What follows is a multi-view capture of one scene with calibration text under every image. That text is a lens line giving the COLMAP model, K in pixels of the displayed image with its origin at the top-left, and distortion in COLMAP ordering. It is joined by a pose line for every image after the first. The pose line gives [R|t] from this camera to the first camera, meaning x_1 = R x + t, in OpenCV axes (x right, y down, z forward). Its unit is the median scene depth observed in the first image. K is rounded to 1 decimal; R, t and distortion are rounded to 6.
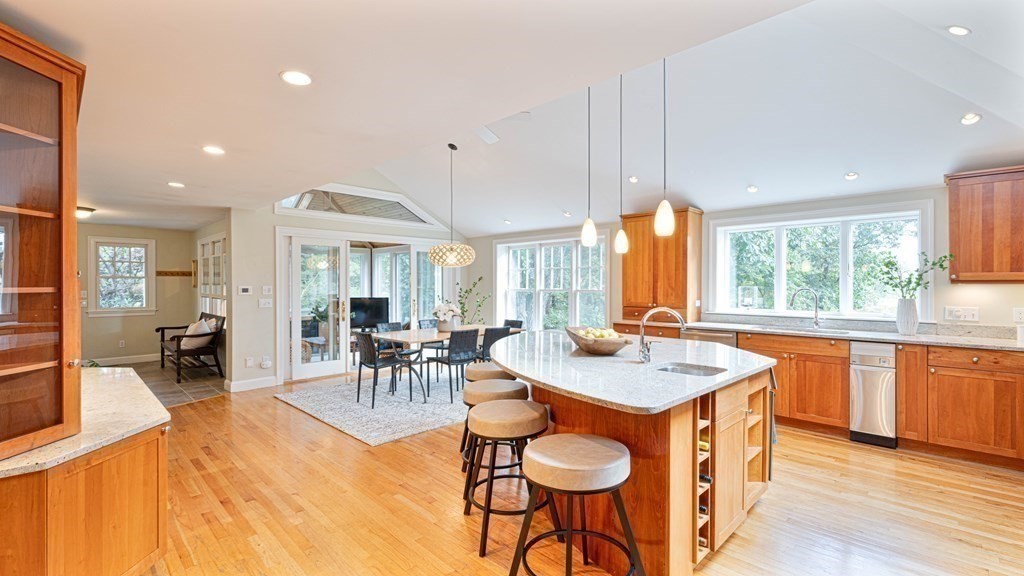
lens RADIAL K [[454.6, 0, 512.0], [0, 454.6, 288.0], [0, 0, 1]] dist [-0.000048, 0.000012]
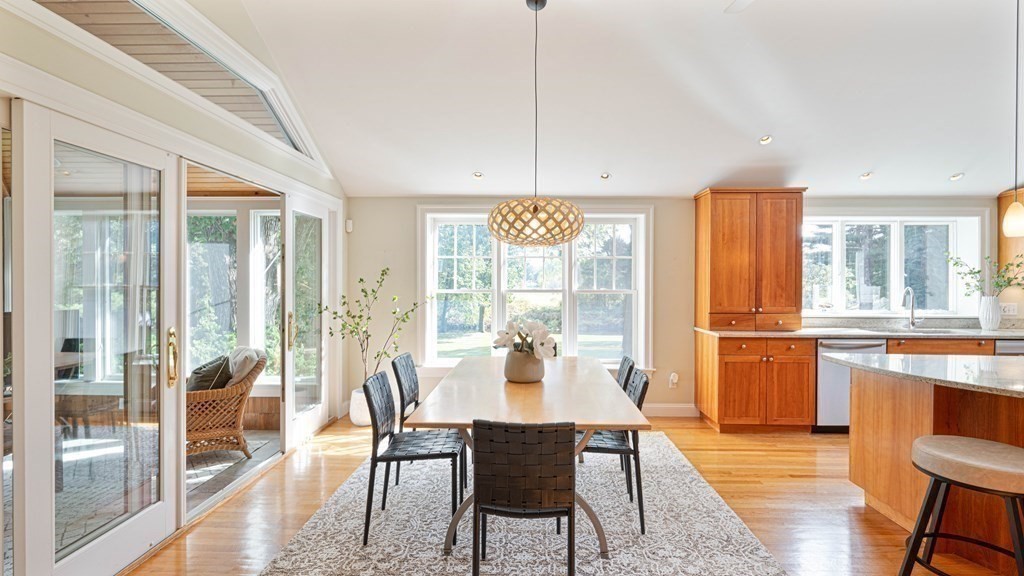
lens RADIAL K [[562.9, 0, 512.0], [0, 562.9, 288.0], [0, 0, 1]] dist [0.000584, 0.000019]
pose [[0.725803, -0.001536, 0.687901, -0.729083], [0.000596, 0.999999, 0.001603, -0.000730], [-0.687903, -0.000754, 0.725802, 0.649273]]
